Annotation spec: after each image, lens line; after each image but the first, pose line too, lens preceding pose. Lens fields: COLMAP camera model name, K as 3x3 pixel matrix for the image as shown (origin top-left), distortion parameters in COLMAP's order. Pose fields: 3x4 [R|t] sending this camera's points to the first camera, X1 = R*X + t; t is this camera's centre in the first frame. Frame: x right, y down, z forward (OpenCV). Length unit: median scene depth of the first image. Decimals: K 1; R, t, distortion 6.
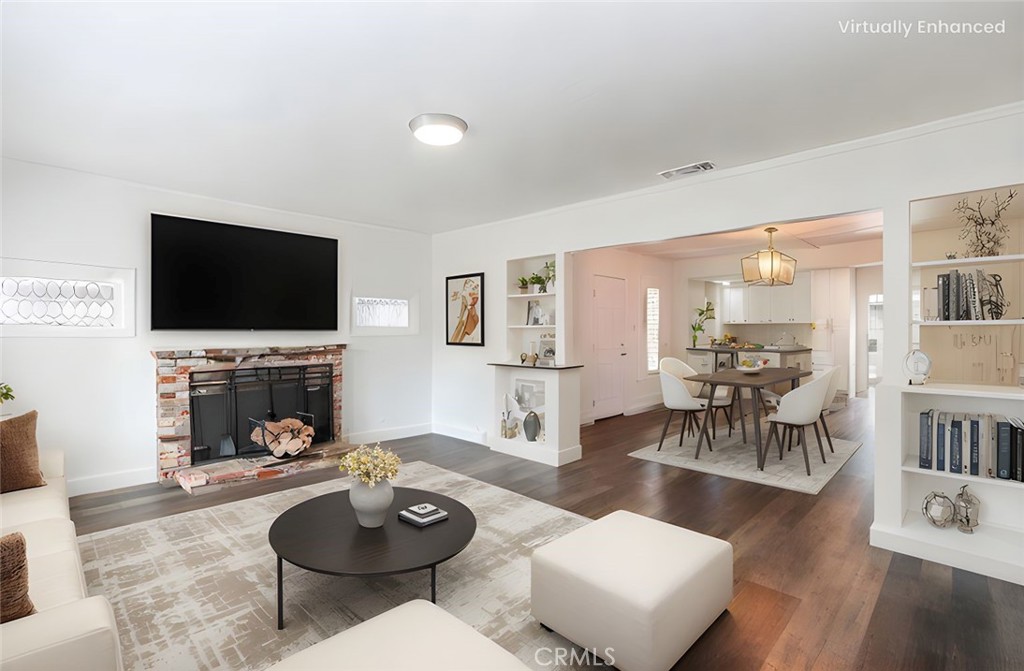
lens RADIAL K [[463.7, 0, 515.8], [0, 463.7, 324.6], [0, 0, 1]] dist [0.000045, 0.000106]
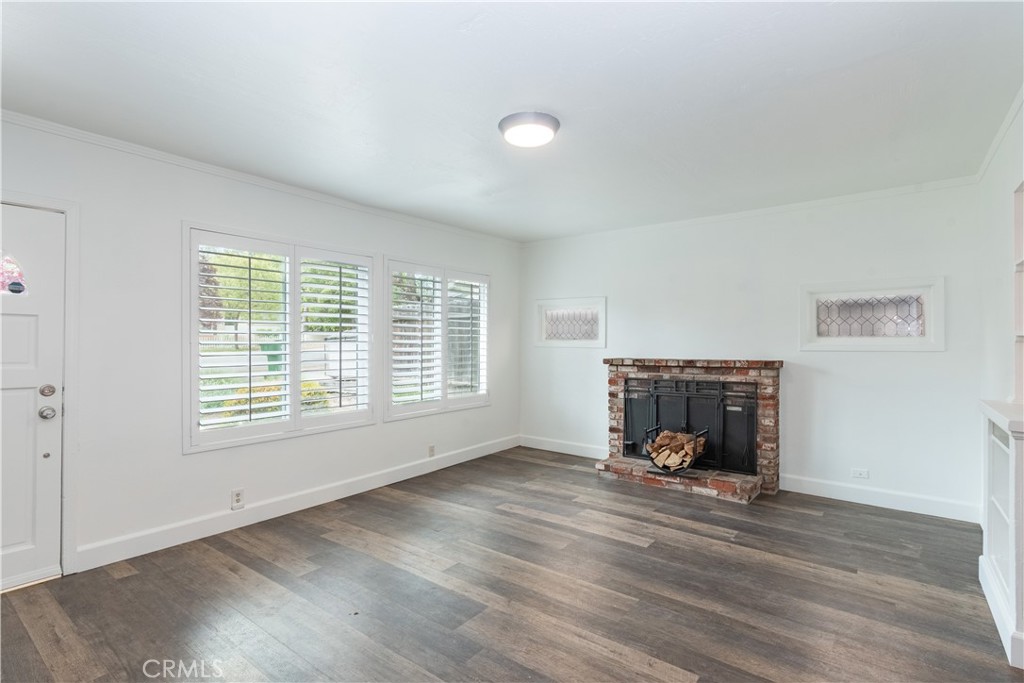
lens RADIAL K [[497.8, 0, 506.3], [0, 497.8, 336.0], [0, 0, 1]] dist [-0.000190, -0.001380]
pose [[0.111101, -0.012995, -0.993724, 0.536021], [0.011945, 0.999860, -0.011740, 0.006460], [0.993737, -0.010565, 0.111240, 0.544058]]
